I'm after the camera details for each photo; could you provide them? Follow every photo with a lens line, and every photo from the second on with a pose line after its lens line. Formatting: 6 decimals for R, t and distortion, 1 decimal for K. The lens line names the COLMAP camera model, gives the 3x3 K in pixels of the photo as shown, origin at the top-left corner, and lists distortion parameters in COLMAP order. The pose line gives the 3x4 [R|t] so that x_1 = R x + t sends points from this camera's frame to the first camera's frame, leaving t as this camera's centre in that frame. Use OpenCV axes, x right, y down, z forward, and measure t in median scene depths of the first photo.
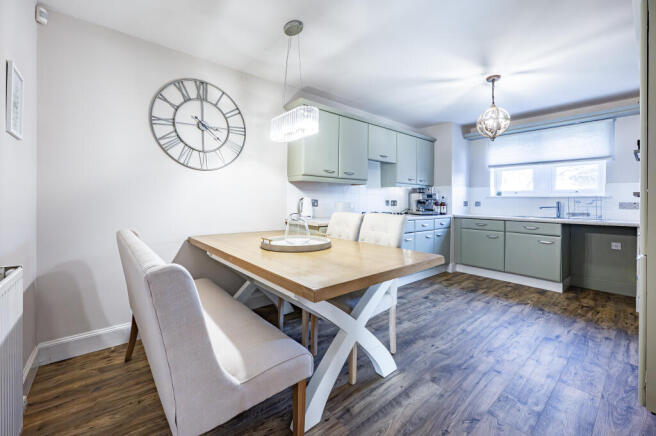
lens RADIAL K [[272.8, 0, 325.6], [0, 272.8, 201.3], [0, 0, 1]] dist [0.000132, -0.000048]
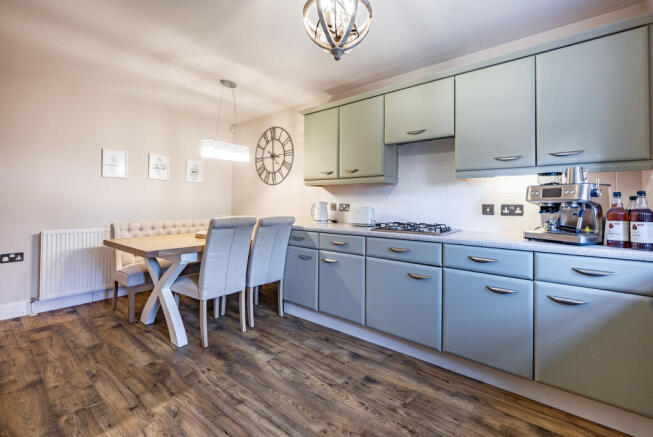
lens RADIAL K [[277.9, 0, 329.4], [0, 277.9, 198.8], [0, 0, 1]] dist [0.000992, 0.000032]
pose [[0.198582, -0.026844, -0.979717, 1.217664], [-0.008464, 0.999541, -0.029103, 0.006551], [0.980048, 0.014072, 0.198263, 1.074664]]
